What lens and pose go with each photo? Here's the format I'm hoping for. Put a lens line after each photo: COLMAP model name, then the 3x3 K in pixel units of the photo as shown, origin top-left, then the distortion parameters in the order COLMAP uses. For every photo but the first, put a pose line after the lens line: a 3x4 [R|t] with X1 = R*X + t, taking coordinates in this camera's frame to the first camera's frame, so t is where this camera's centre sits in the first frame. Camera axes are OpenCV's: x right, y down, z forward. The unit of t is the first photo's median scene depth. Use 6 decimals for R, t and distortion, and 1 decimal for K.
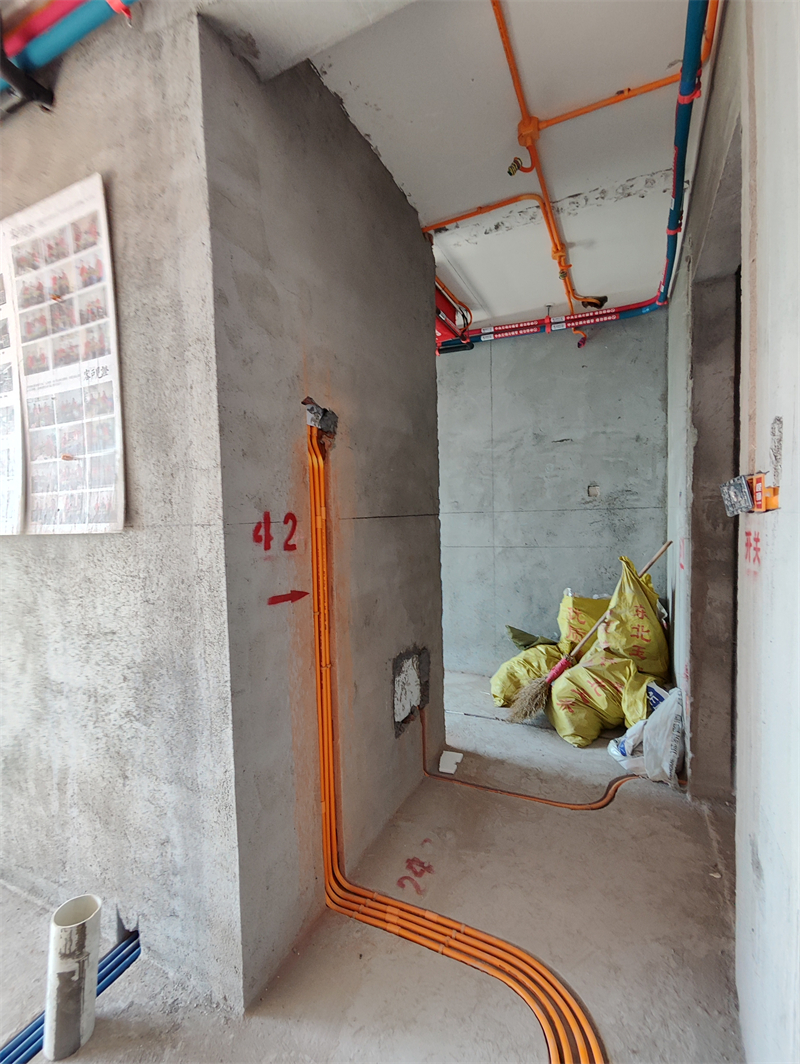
lens RADIAL K [[493.1, 0, 372.9], [0, 493.1, 518.8], [0, 0, 1]] dist [-0.001047, 0.016054]
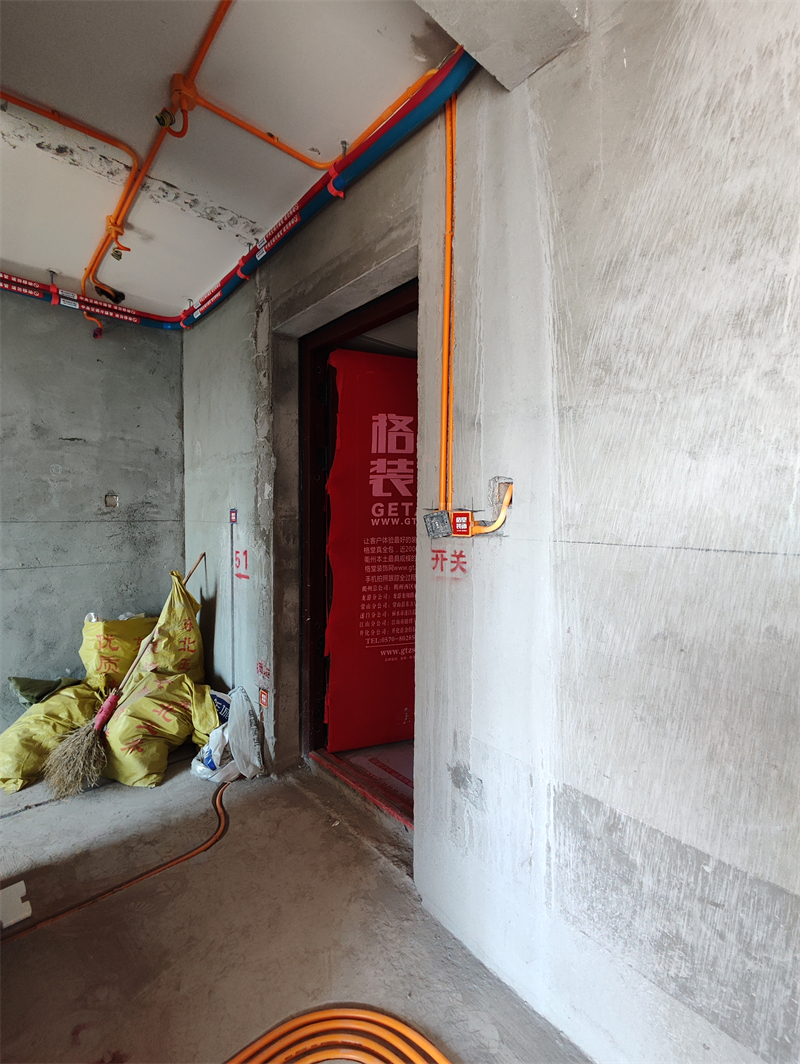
lens RADIAL K [[493.1, 0, 372.9], [0, 493.1, 518.8], [0, 0, 1]] dist [-0.001047, 0.016054]
pose [[0.398037, 0.015003, 0.917247, -0.229071], [-0.004848, 0.999887, -0.014250, -0.015584], [-0.917357, 0.001225, 0.398064, 0.233556]]
